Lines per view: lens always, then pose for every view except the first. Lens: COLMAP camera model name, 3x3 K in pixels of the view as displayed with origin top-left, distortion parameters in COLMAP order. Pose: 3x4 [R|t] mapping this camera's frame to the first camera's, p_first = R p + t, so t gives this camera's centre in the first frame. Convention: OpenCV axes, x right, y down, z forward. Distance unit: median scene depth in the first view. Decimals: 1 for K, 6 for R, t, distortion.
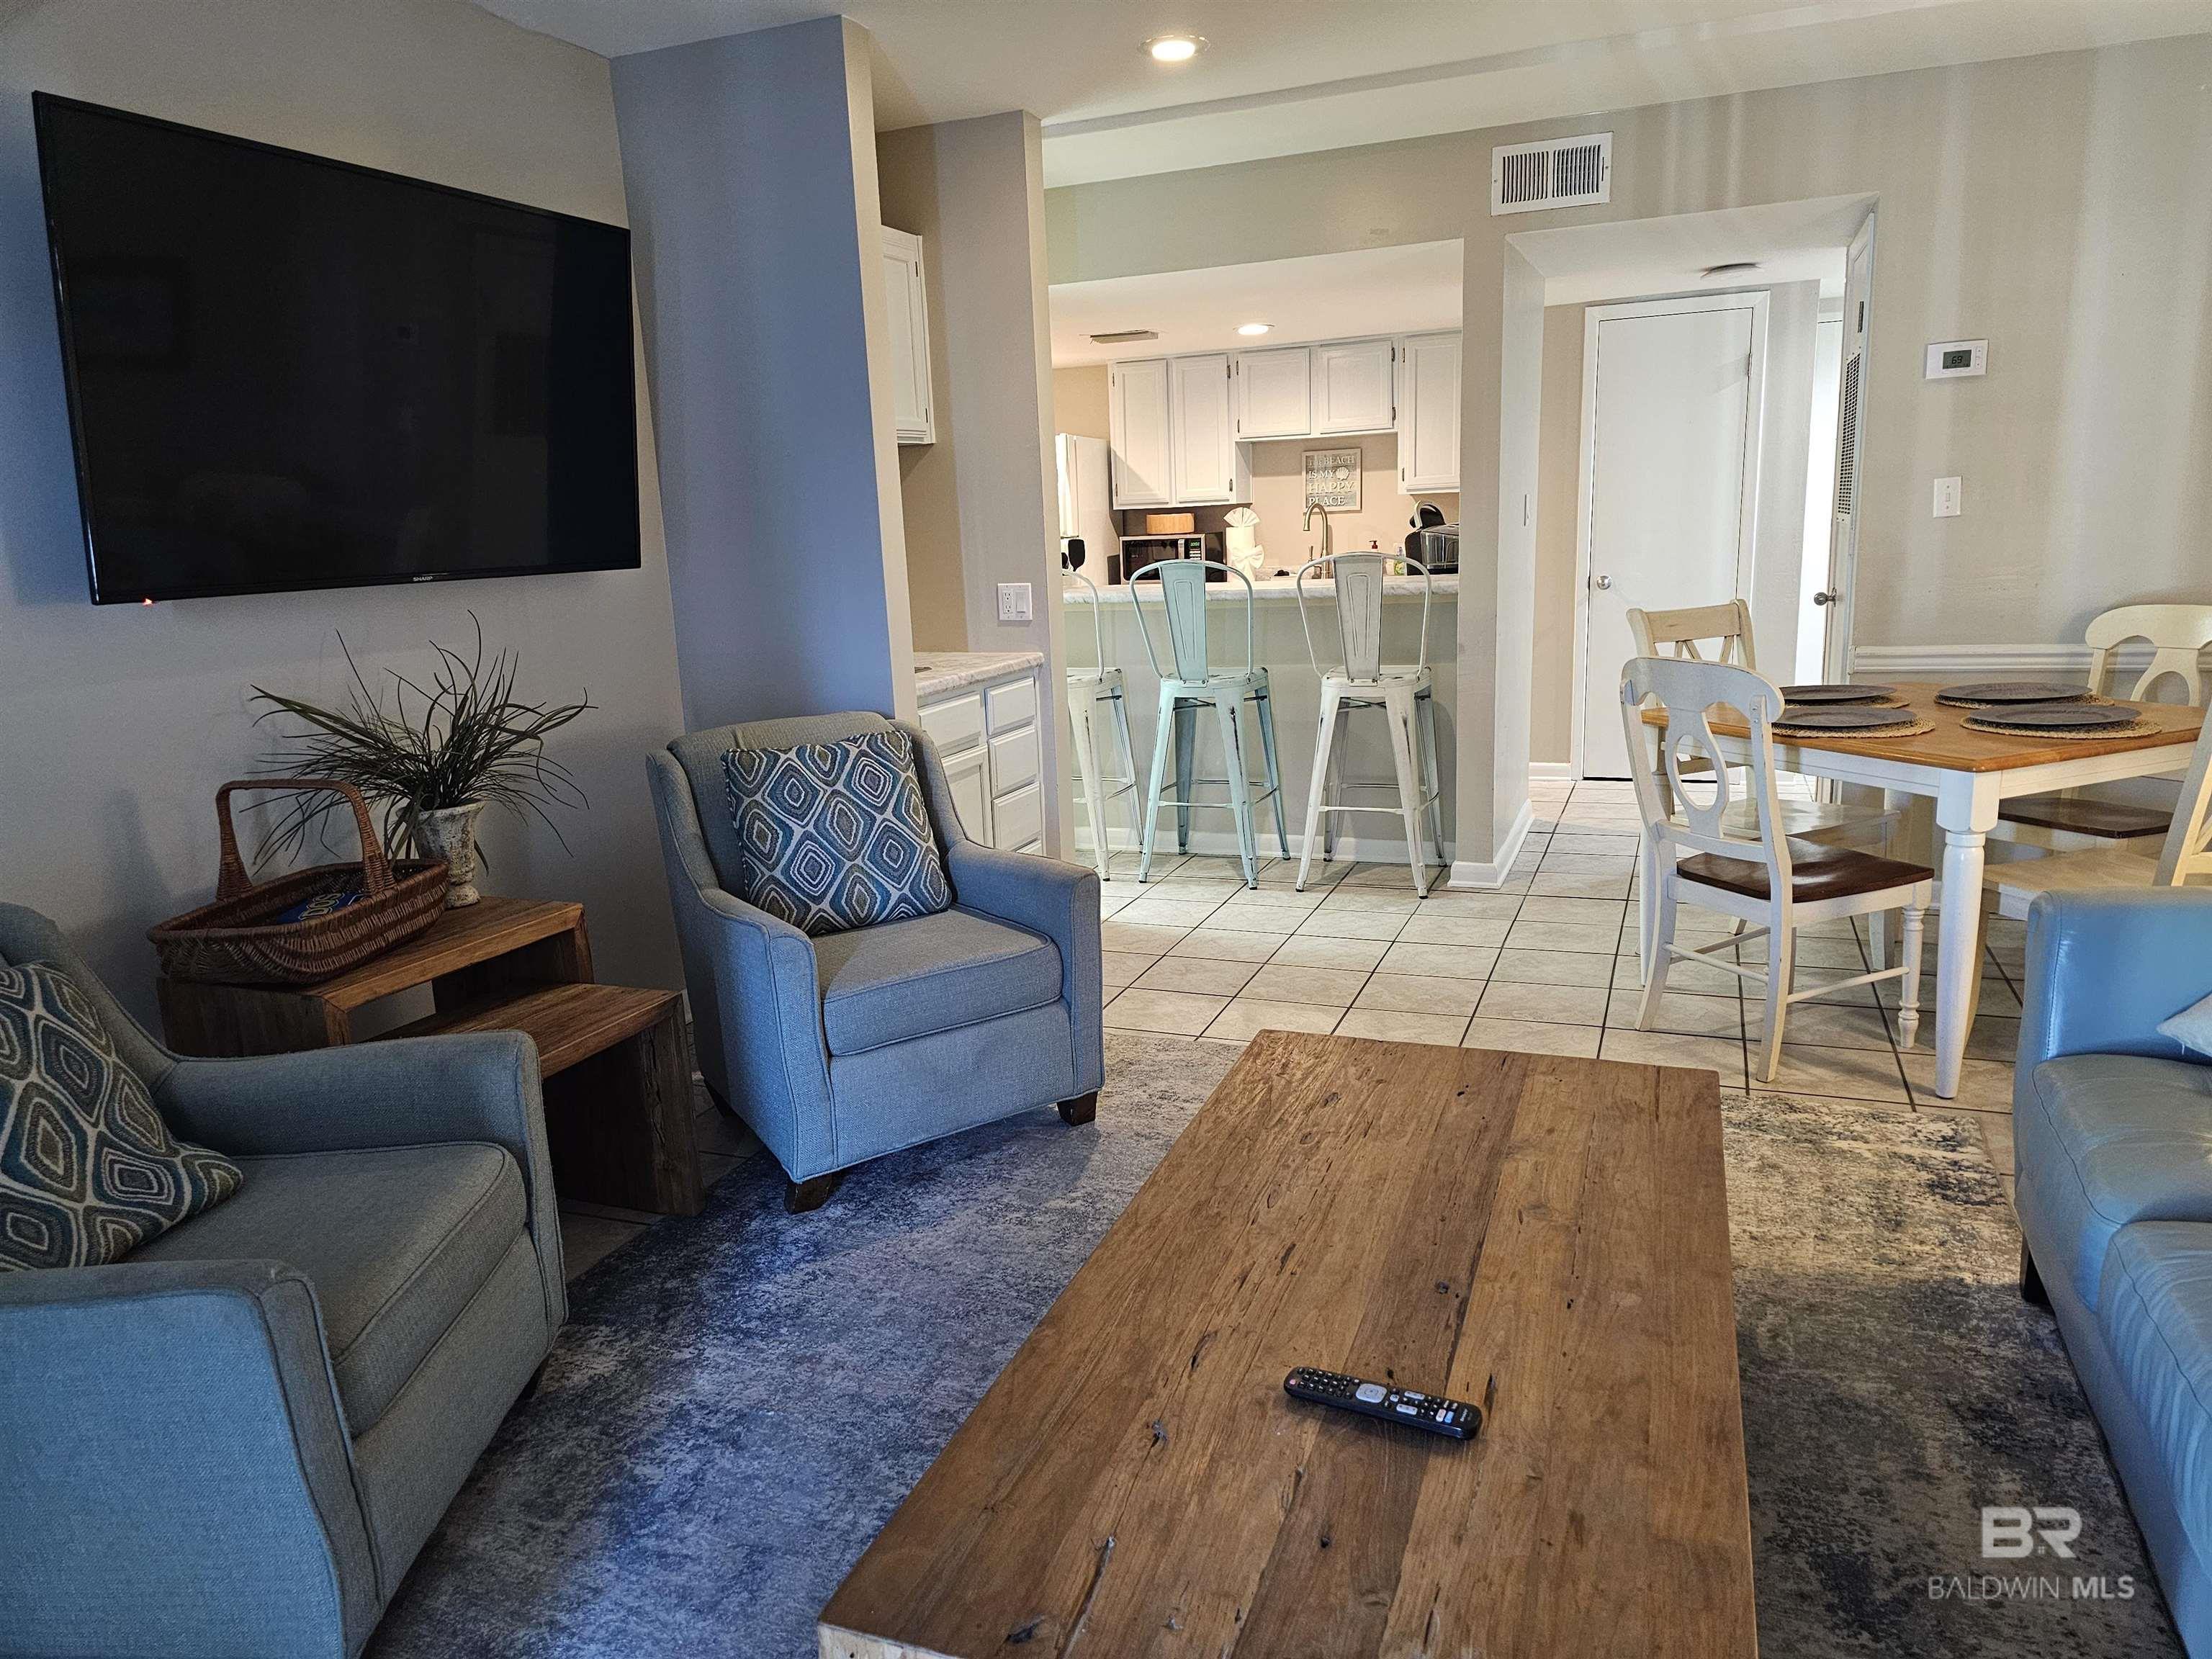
lens RADIAL K [[1489.2, 0, 1096.1], [0, 1489.2, 845.3], [0, 0, 1]] dist [0.060173, -0.055549]
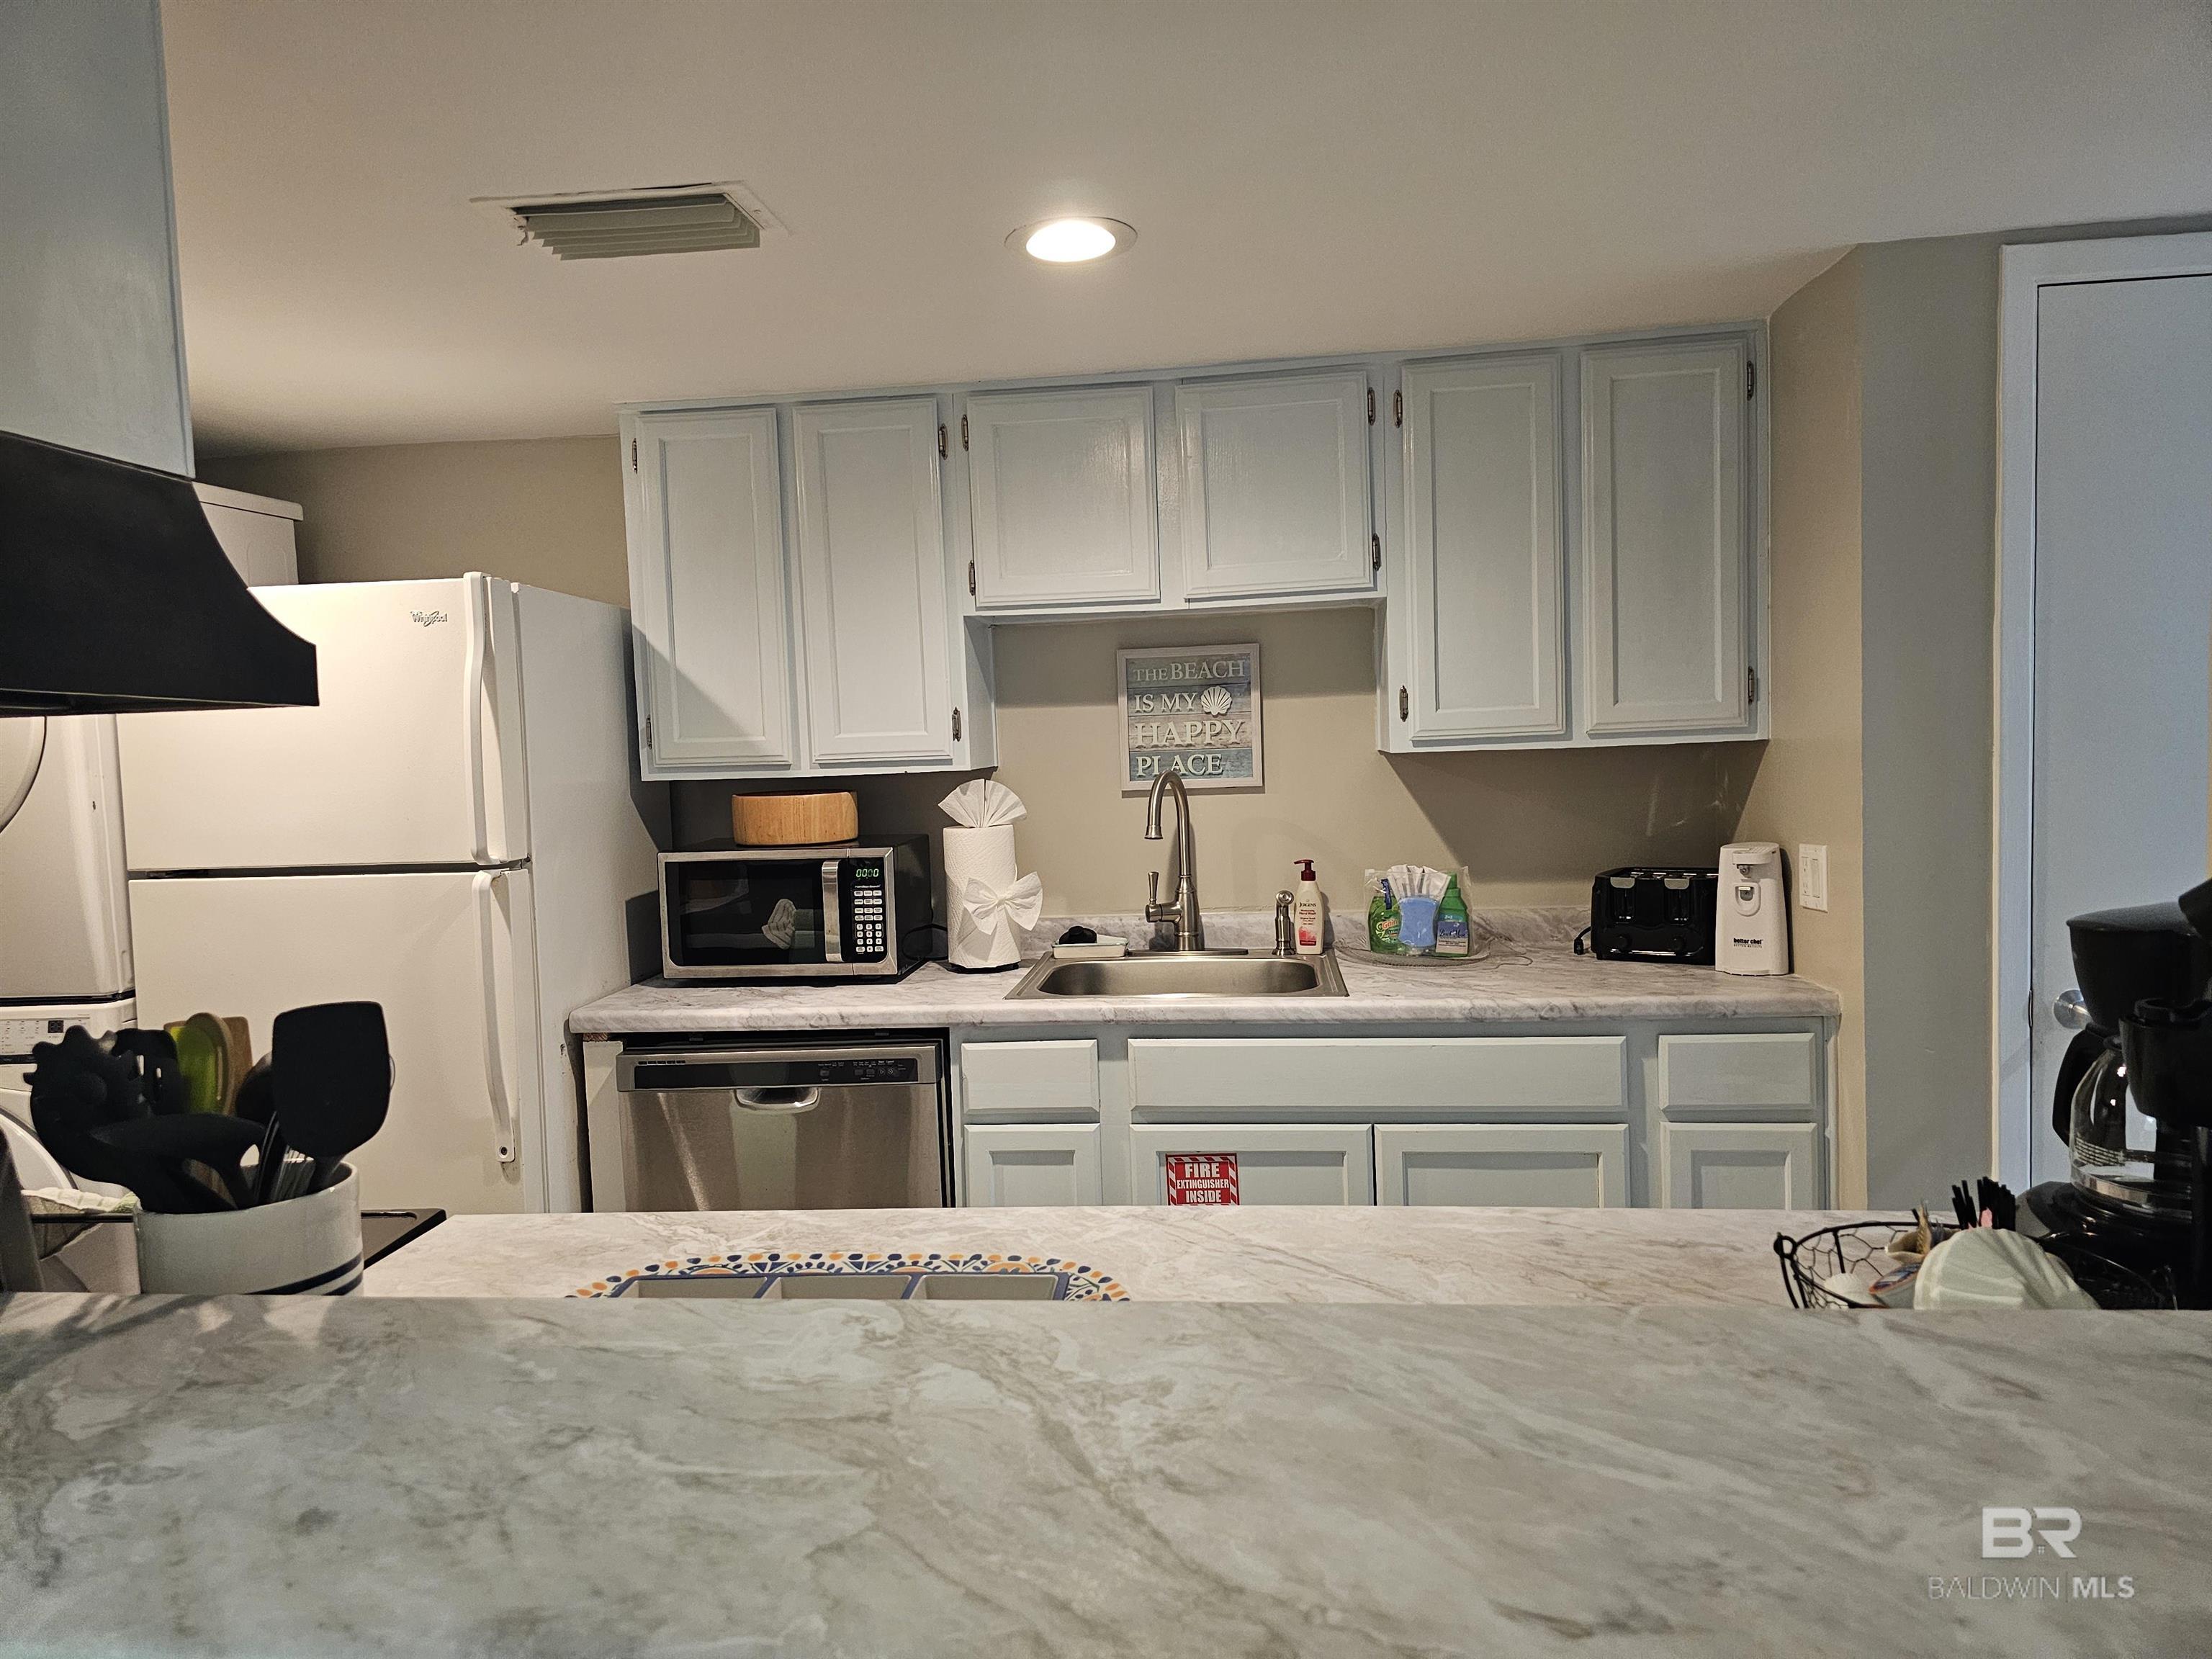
lens RADIAL K [[1489.2, 0, 1096.1], [0, 1489.2, 845.3], [0, 0, 1]] dist [0.060173, -0.055549]
pose [[0.965858, -0.008446, 0.258935, 0.025055], [0.048221, 0.987864, -0.147647, -0.149690], [-0.254546, 0.155092, 0.954543, 0.621000]]
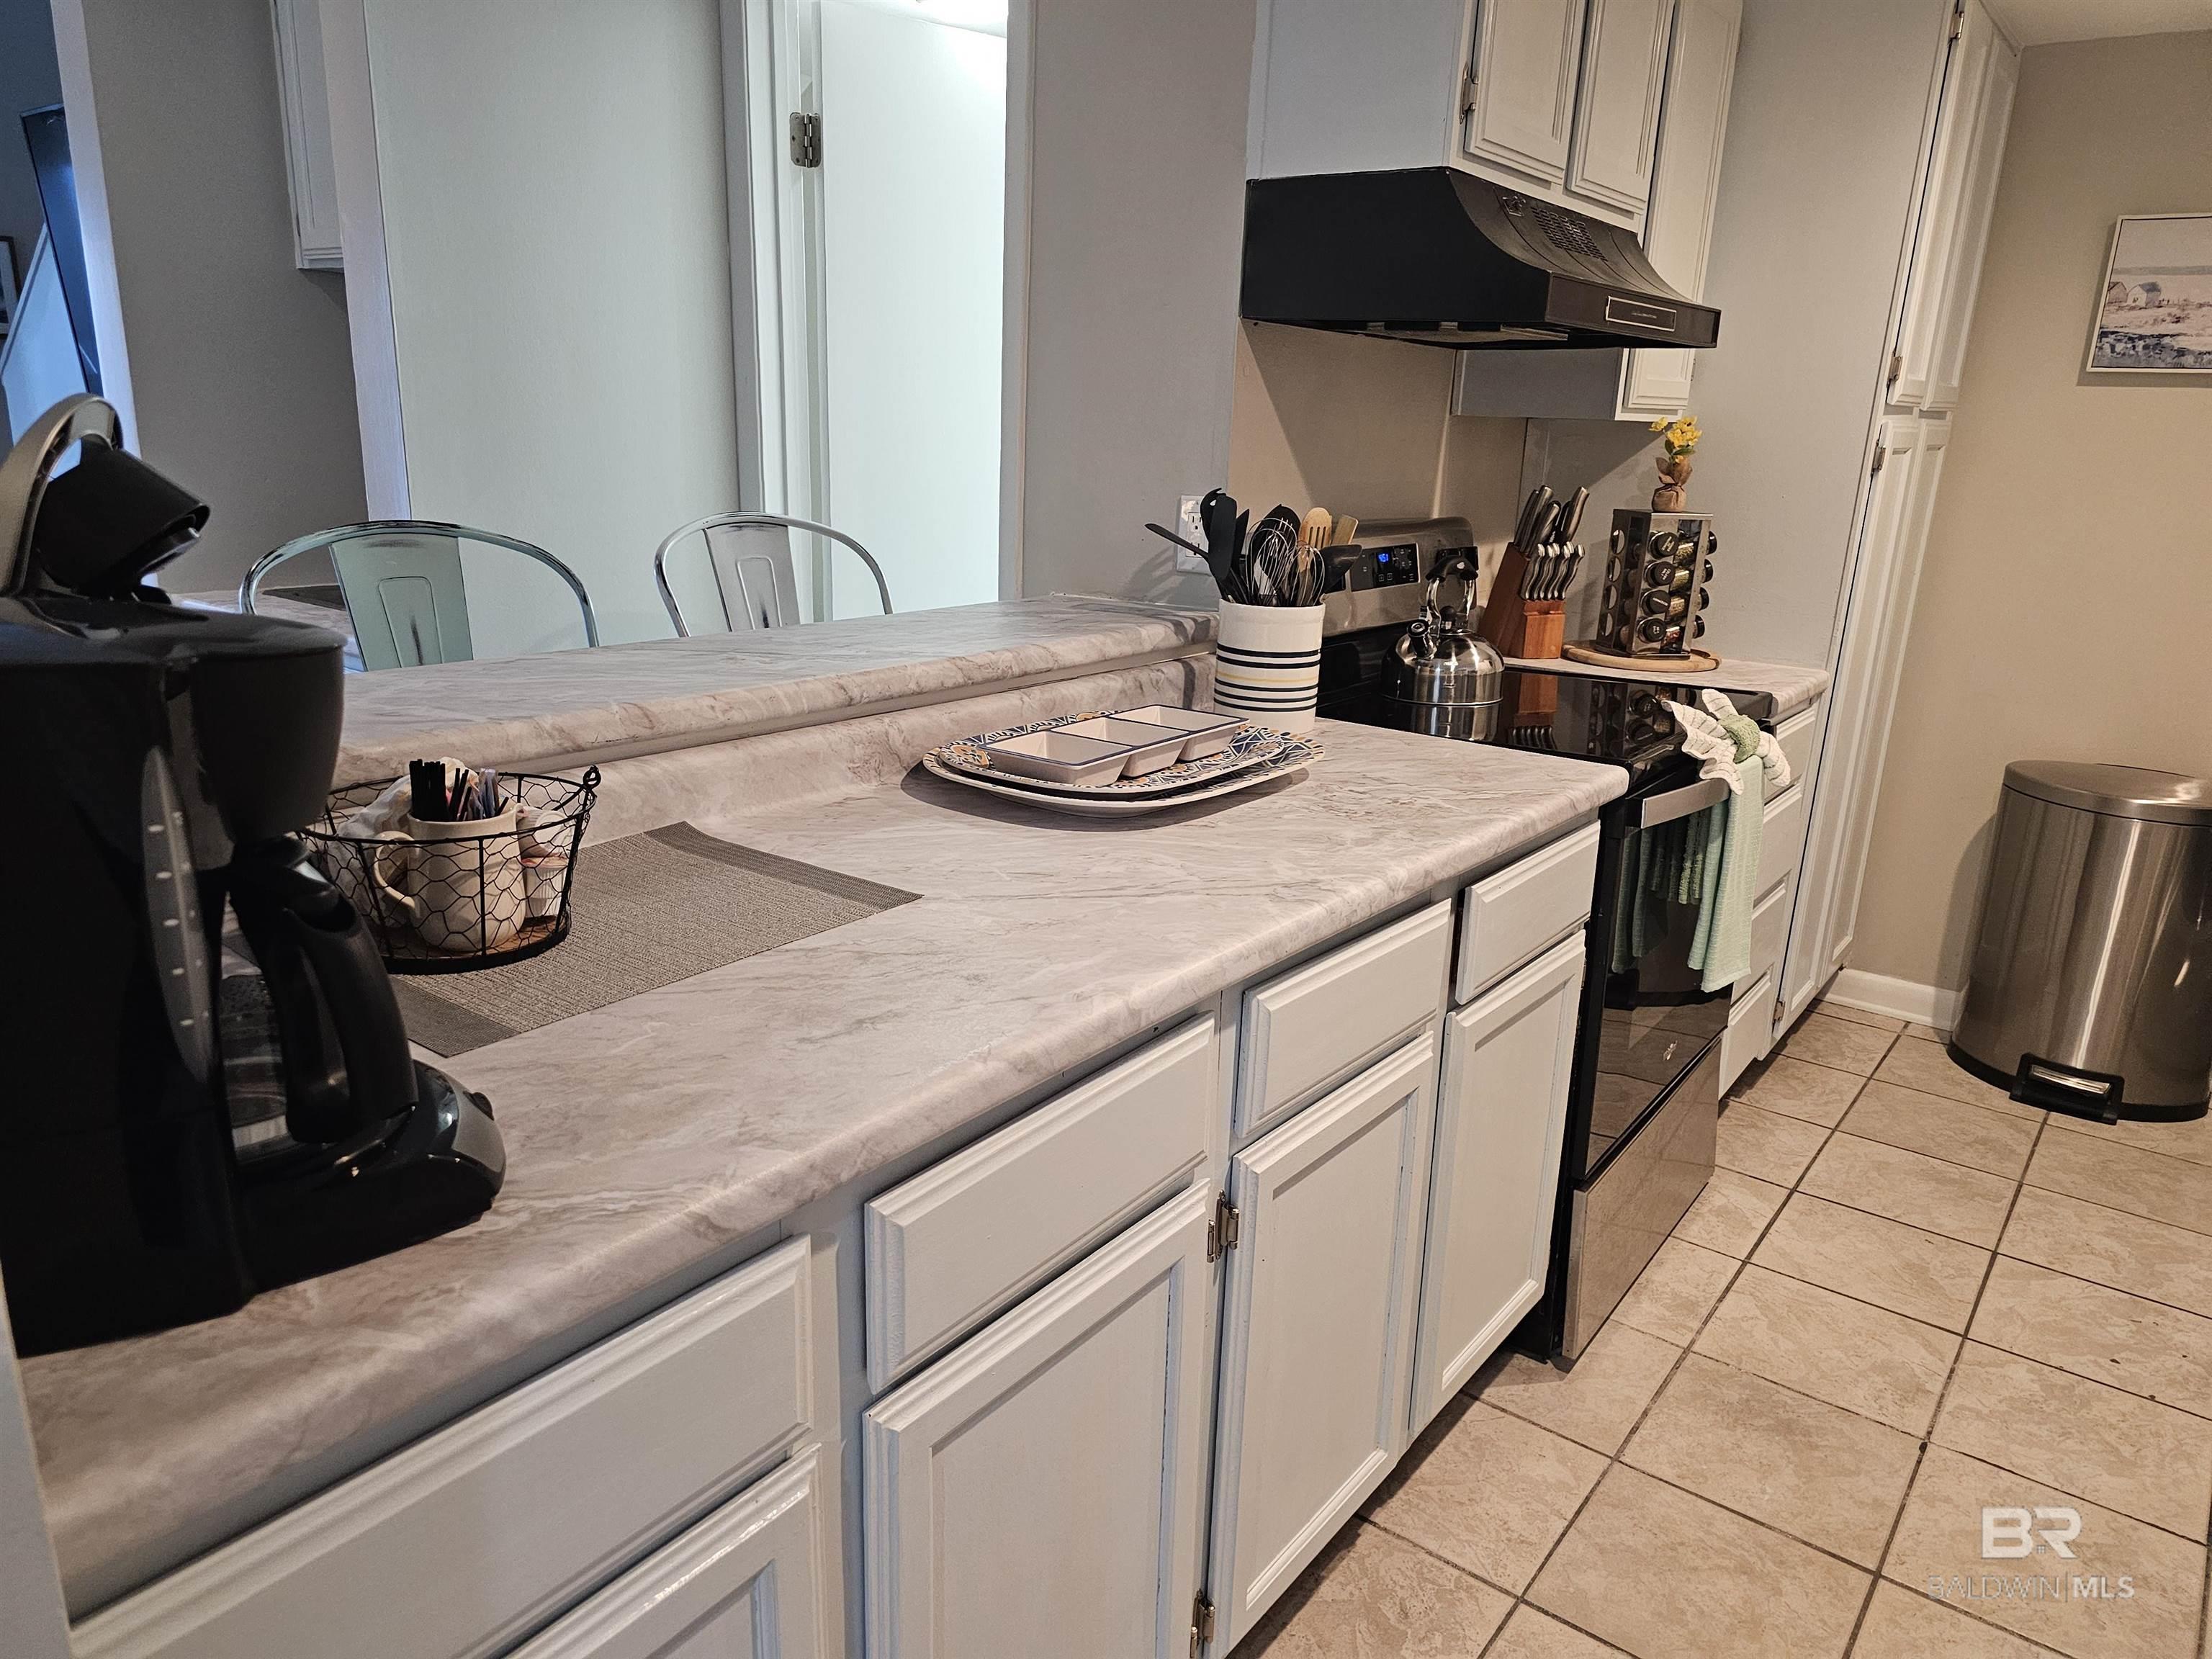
lens RADIAL K [[1493.7, 0, 1096.0], [0, 1493.7, 863.3], [0, 0, 1]] dist [0.054987, -0.043152]
pose [[-0.272852, 0.314592, -0.909167, 0.249768], [-0.226117, 0.897581, 0.378444, -0.194677], [0.935106, 0.308837, -0.173771, 0.818790]]
